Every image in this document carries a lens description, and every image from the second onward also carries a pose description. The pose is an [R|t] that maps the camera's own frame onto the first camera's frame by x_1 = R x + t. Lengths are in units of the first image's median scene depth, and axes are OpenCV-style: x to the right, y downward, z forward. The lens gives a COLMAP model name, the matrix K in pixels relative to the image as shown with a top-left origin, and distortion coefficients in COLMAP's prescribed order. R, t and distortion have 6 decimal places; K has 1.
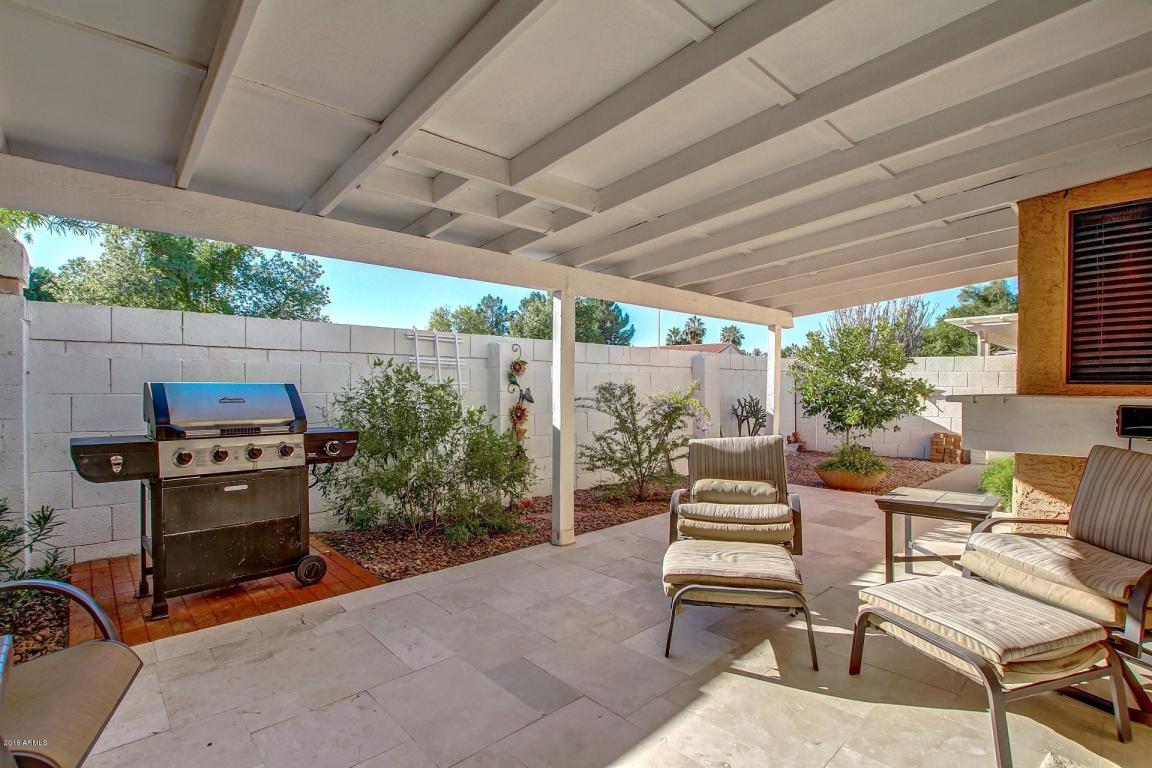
lens RADIAL K [[530.9, 0, 583.8], [0, 530.9, 395.7], [0, 0, 1]] dist [-0.034152, 0.000731]
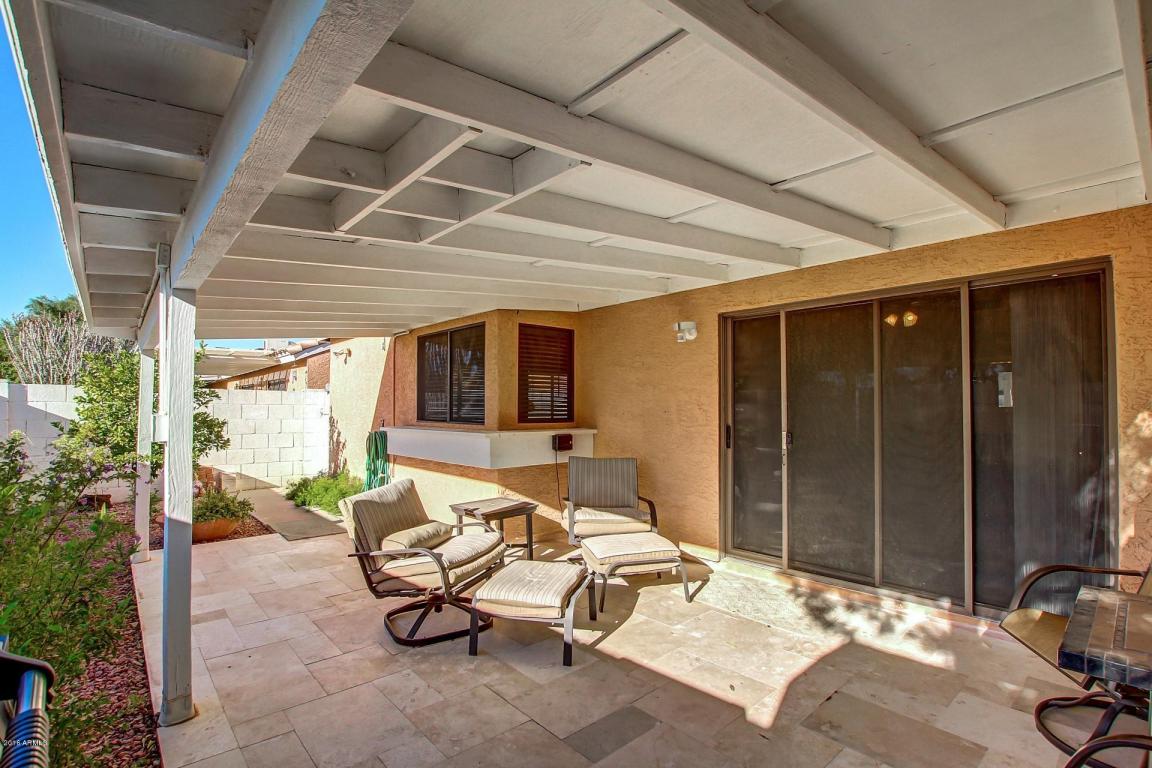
lens RADIAL K [[545.4, 0, 583.3], [0, 545.4, 396.8], [0, 0, 1]] dist [-0.033383, 0.000670]
pose [[0.020588, 0.014689, 0.999680, -0.873395], [0.022715, 0.999627, -0.015156, -0.079349], [-0.999530, 0.023020, 0.020247, 0.748376]]
